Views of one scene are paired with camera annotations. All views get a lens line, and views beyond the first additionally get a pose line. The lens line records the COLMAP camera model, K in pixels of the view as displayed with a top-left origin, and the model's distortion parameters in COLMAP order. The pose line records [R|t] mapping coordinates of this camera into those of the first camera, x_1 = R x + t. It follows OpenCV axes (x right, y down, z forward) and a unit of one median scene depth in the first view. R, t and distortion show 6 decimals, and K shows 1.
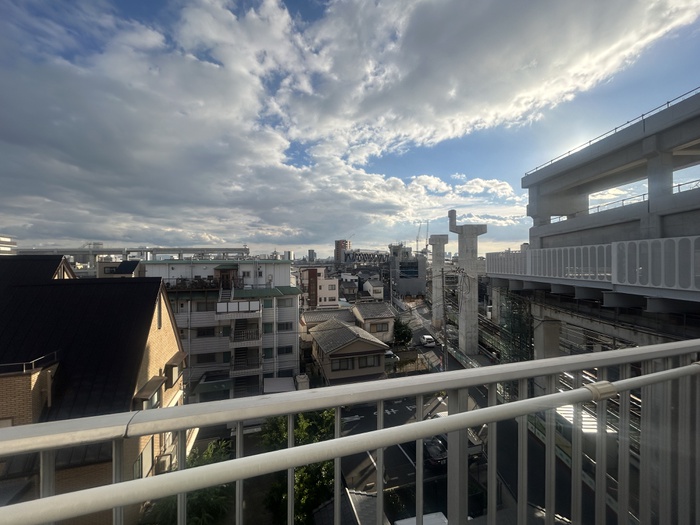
lens RADIAL K [[281.9, 0, 346.7], [0, 281.9, 262.4], [0, 0, 1]] dist [0.000730, 0.000308]
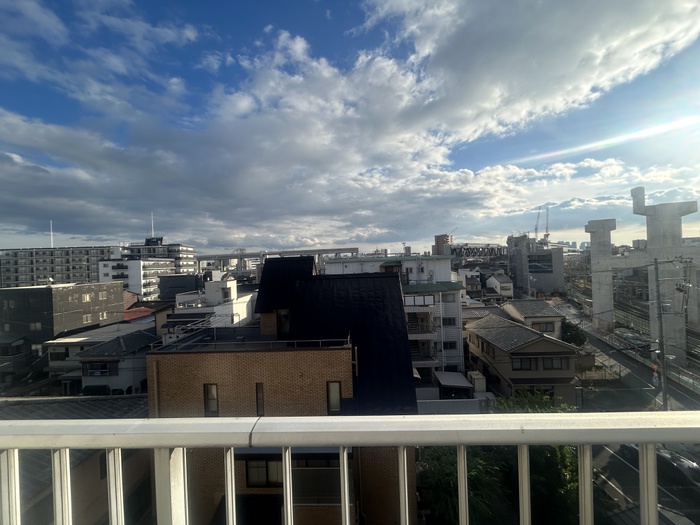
lens RADIAL K [[281.9, 0, 346.7], [0, 281.9, 262.4], [0, 0, 1]] dist [0.000730, 0.000308]
pose [[0.948112, -0.028771, -0.316631, -0.184438], [0.031555, 0.999495, 0.003669, 0.001066], [0.316366, -0.013470, 0.948542, -0.049391]]
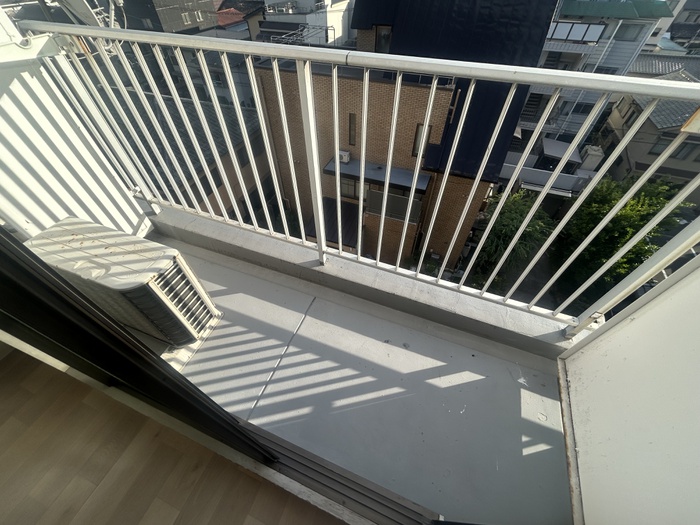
lens RADIAL K [[281.9, 0, 346.7], [0, 281.9, 262.4], [0, 0, 1]] dist [0.000730, 0.000308]
pose [[0.792461, 0.458395, -0.402343, -0.176167], [-0.002311, 0.661914, 0.749576, 0.003210], [0.609918, -0.593081, 0.525600, -0.060474]]
